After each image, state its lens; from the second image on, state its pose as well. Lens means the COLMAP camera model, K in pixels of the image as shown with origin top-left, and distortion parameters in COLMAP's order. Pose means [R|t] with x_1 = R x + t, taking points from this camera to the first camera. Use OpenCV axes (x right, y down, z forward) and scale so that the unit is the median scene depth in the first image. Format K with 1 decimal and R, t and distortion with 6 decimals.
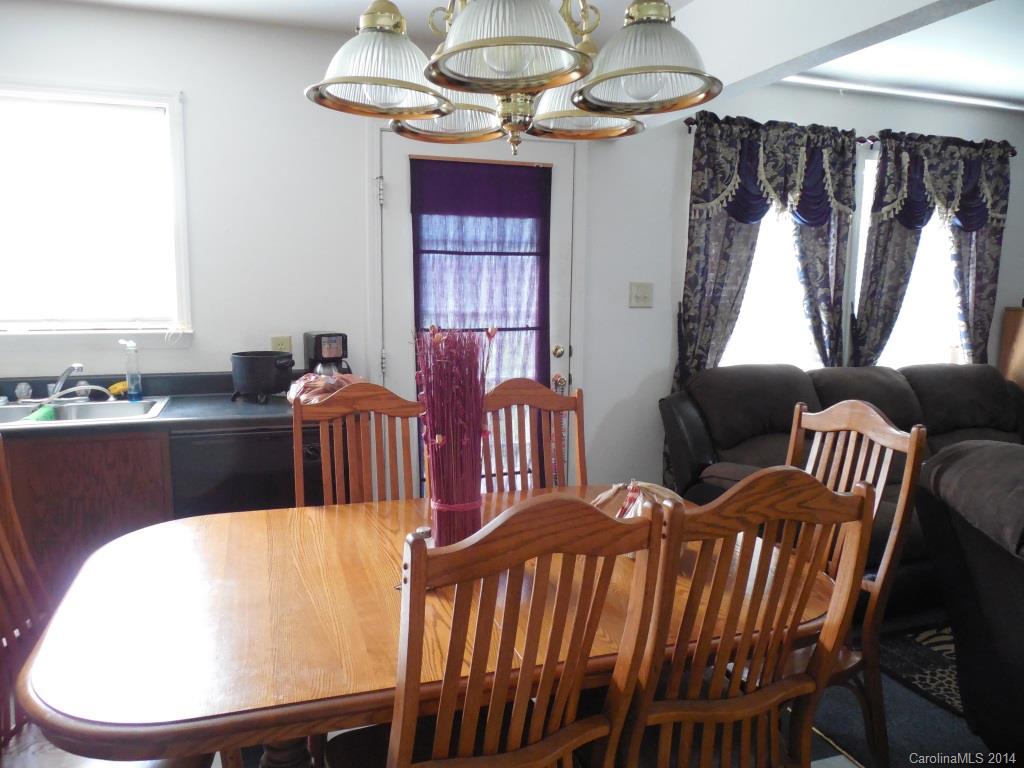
lens RADIAL K [[772.3, 0, 513.0], [0, 772.3, 389.0], [0, 0, 1]] dist [-0.003500, -0.002457]
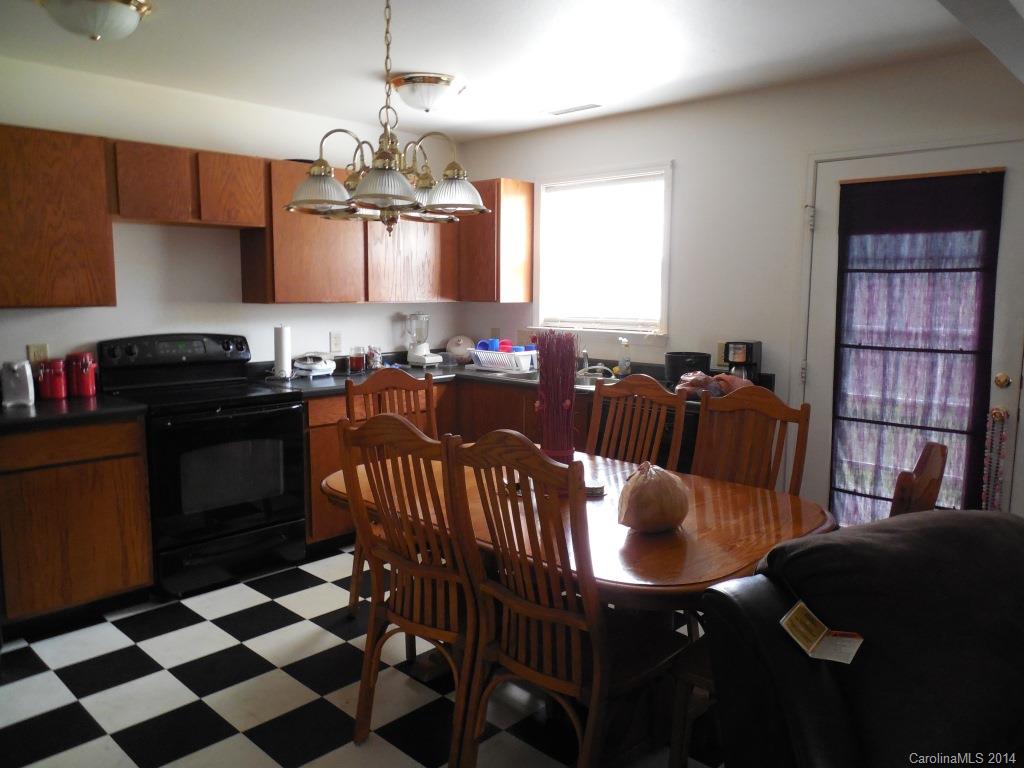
lens RADIAL K [[772.3, 0, 514.1], [0, 772.3, 381.8], [0, 0, 1]] dist [-0.003500, -0.002457]
pose [[0.456986, 0.101622, -0.883650, 0.621321], [-0.127678, 0.990658, 0.047899, -0.021543], [0.880263, 0.090933, 0.465692, 0.131060]]
